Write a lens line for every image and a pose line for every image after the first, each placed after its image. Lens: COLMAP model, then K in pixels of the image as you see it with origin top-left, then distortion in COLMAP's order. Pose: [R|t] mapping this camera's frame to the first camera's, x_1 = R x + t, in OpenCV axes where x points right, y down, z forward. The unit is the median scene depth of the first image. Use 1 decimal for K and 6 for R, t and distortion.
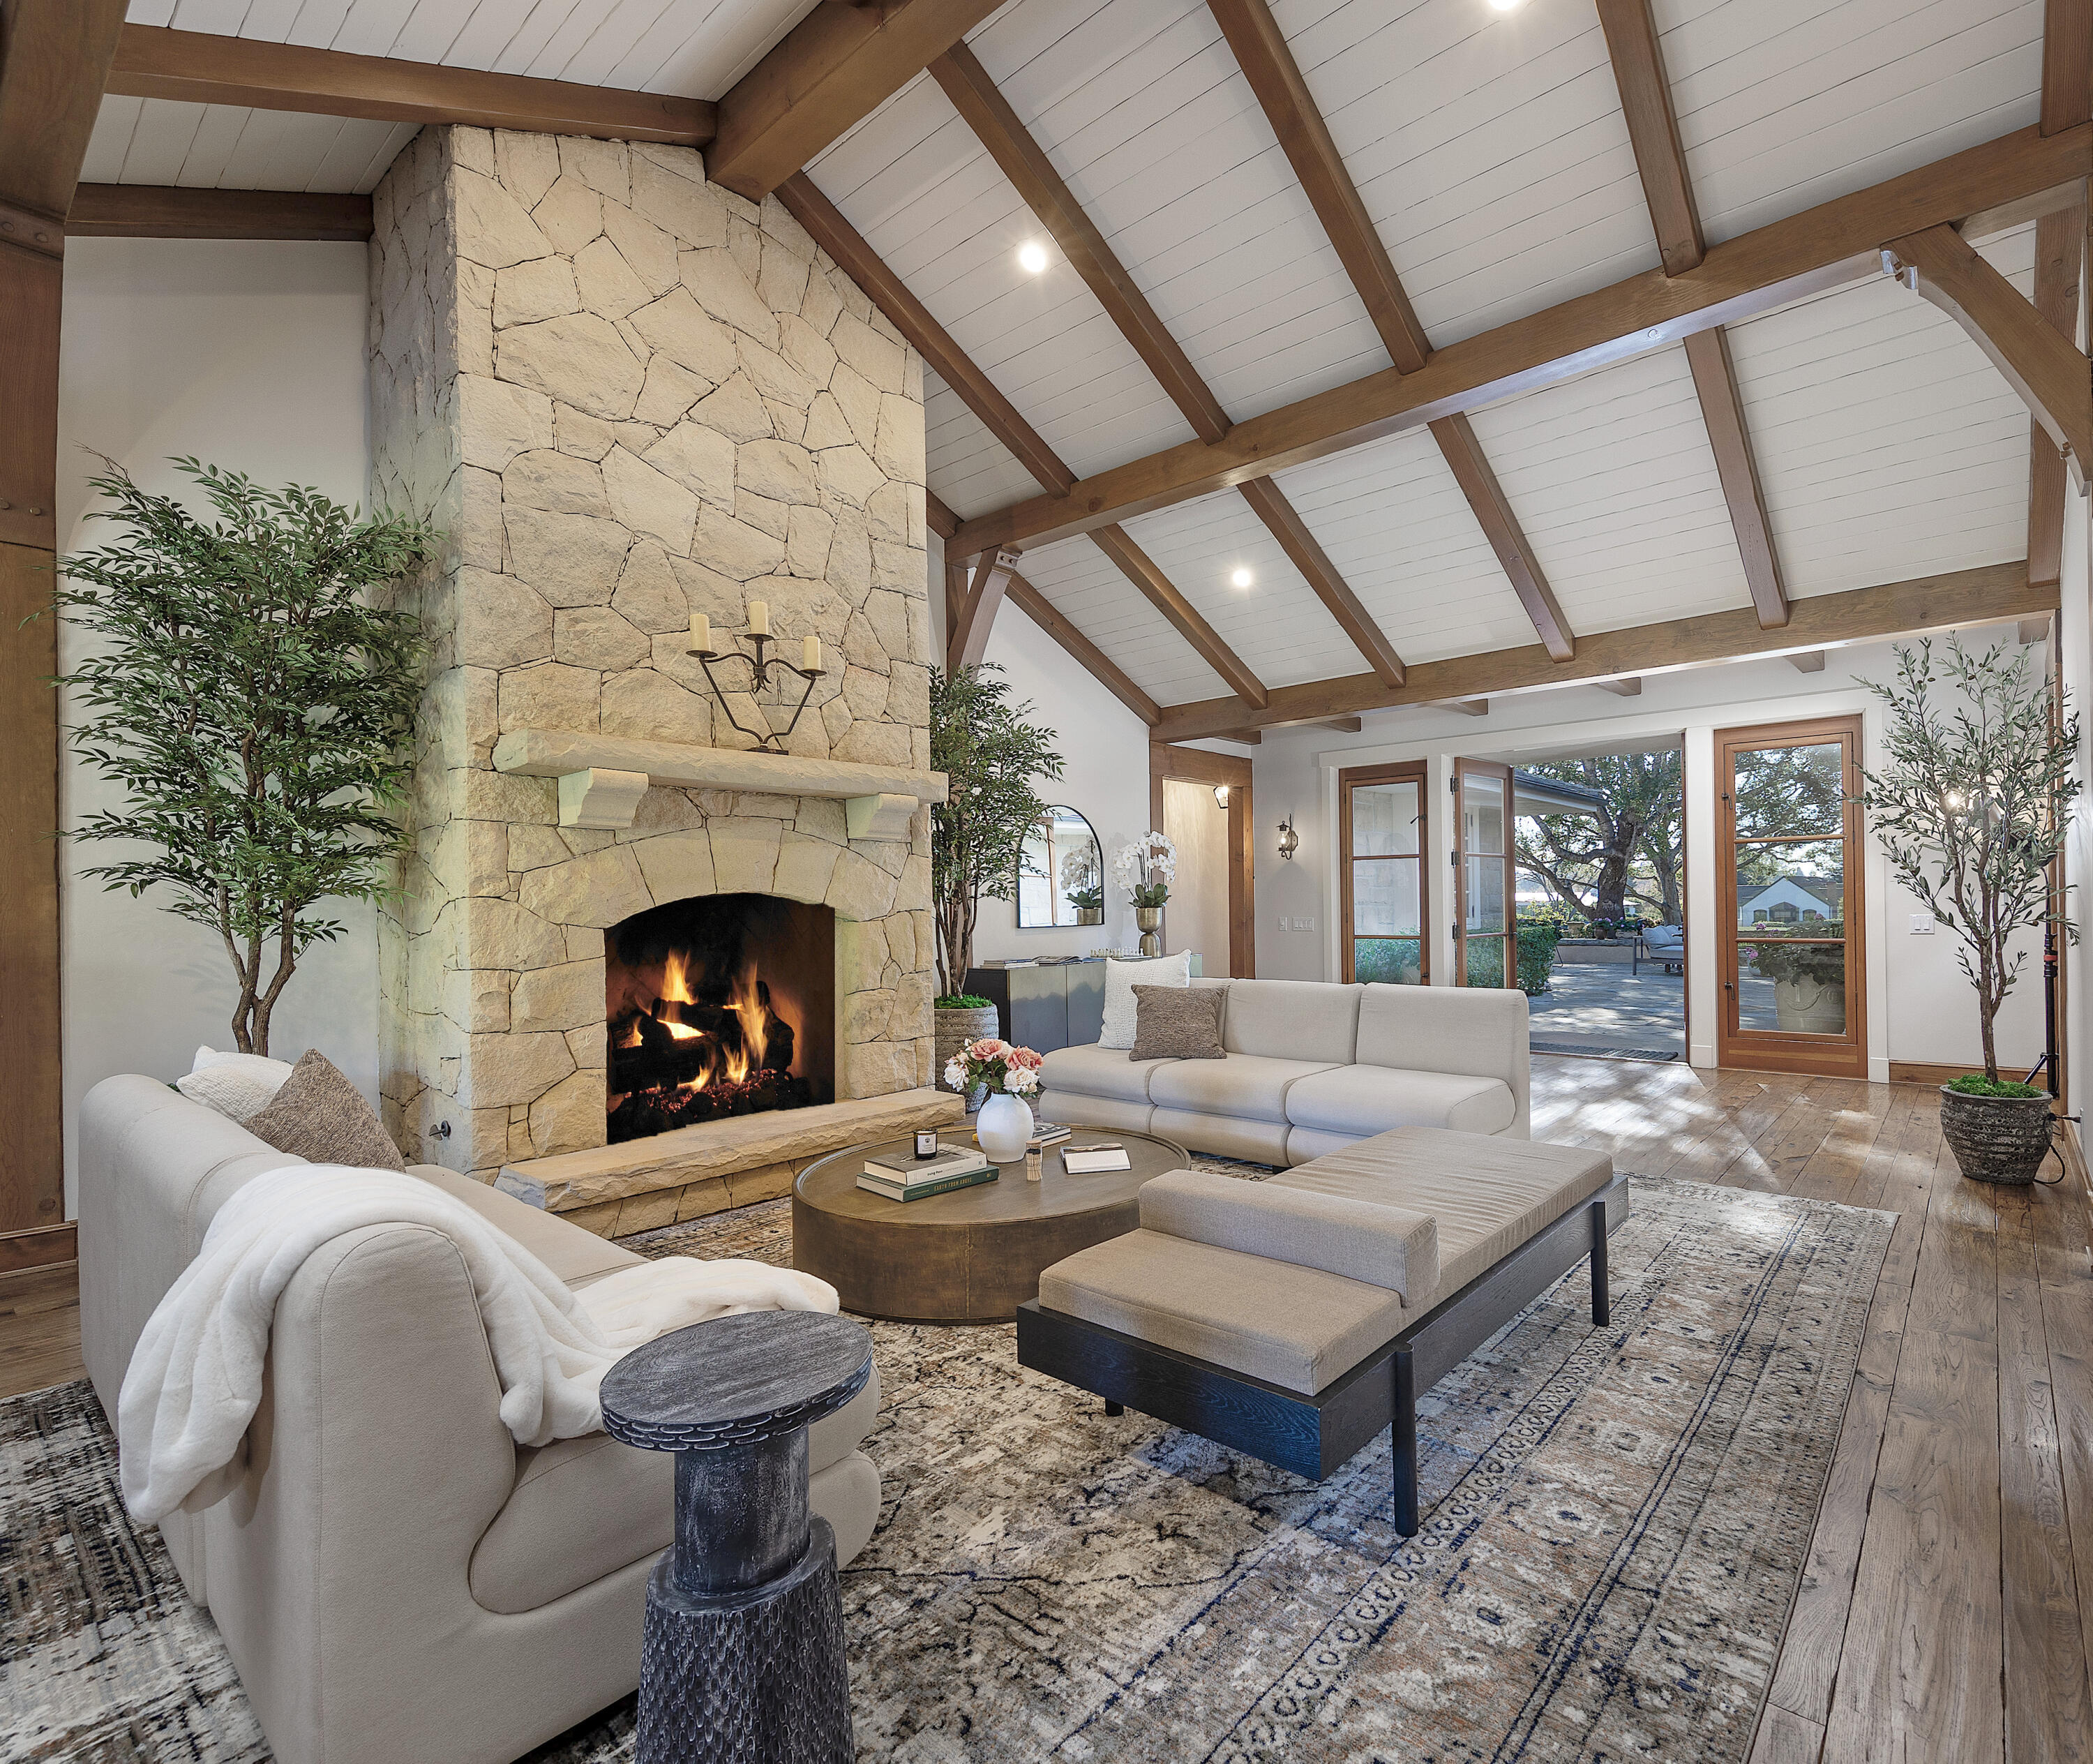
lens RADIAL K [[1072.4, 0, 1052.0], [0, 1072.4, 904.7], [0, 0, 1]] dist [0.002152, 0.000177]
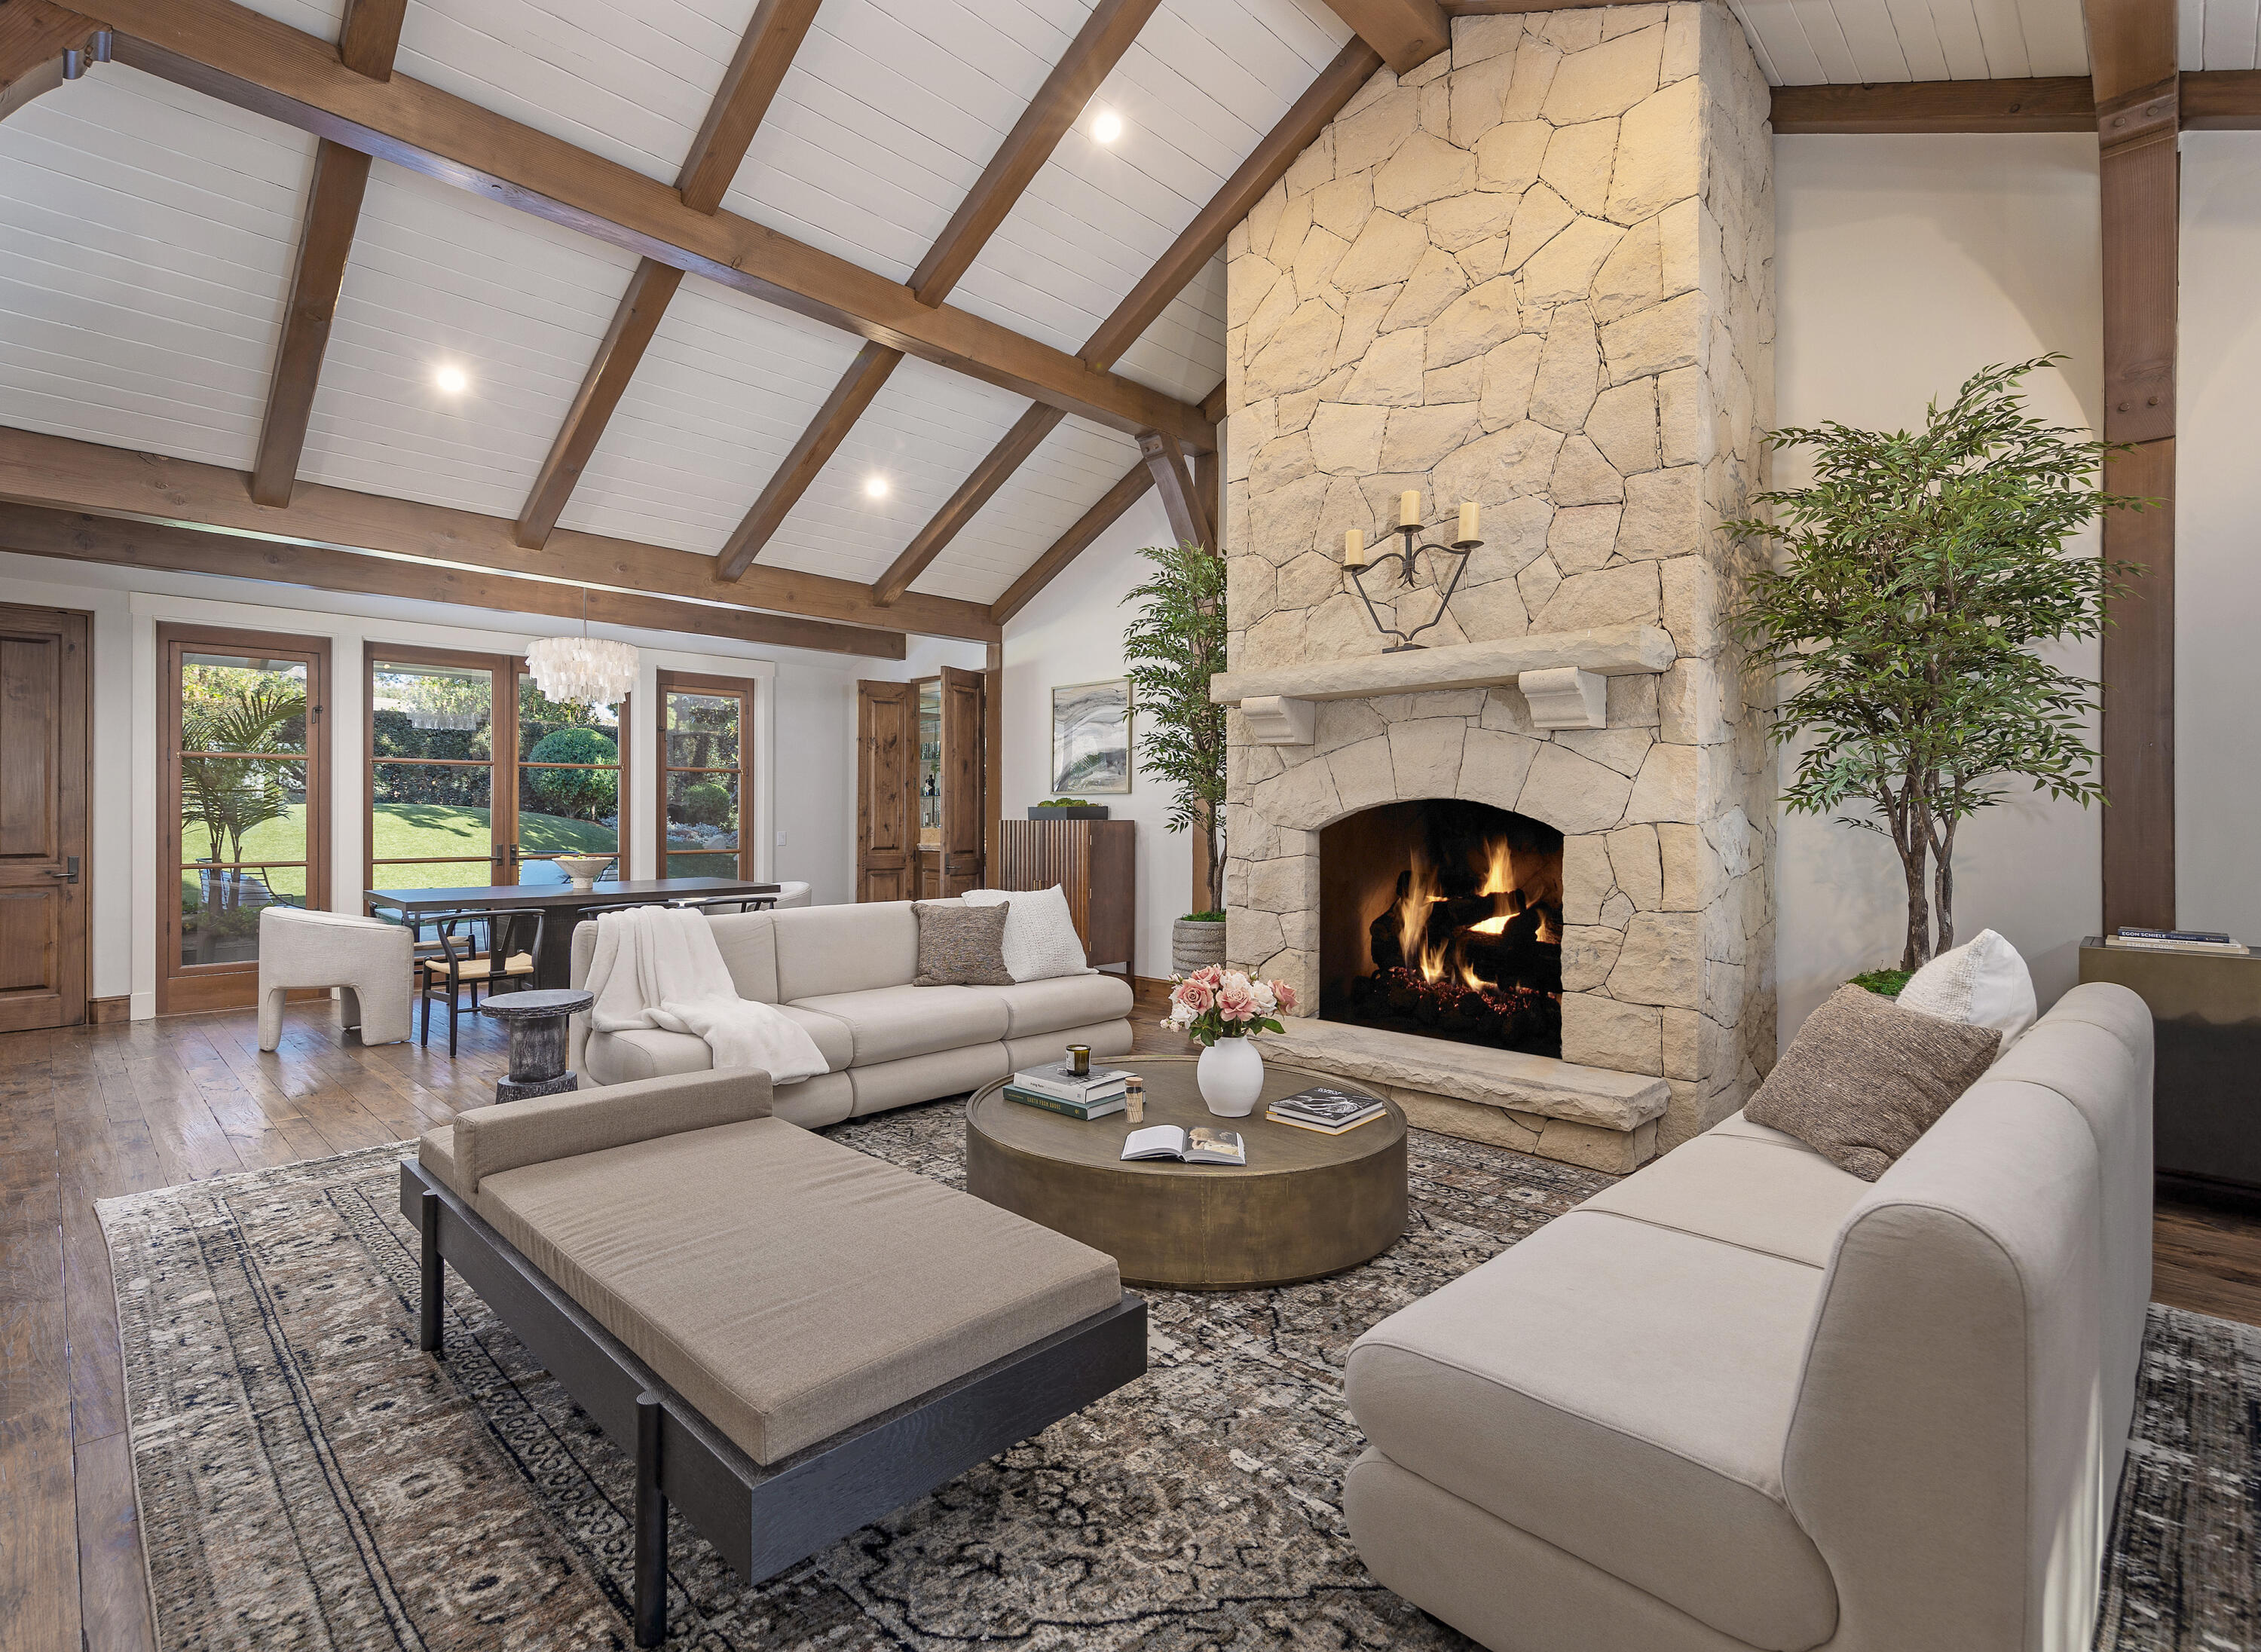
lens RADIAL K [[1039.9, 0, 1137.9], [0, 1039.9, 813.3], [0, 0, 1]] dist [0.002599, 0.000239]
pose [[-0.038411, 0.014157, -0.999162, 0.679201], [-0.001503, 0.999898, 0.014225, -0.011453], [0.999261, 0.002048, -0.038385, 0.824282]]
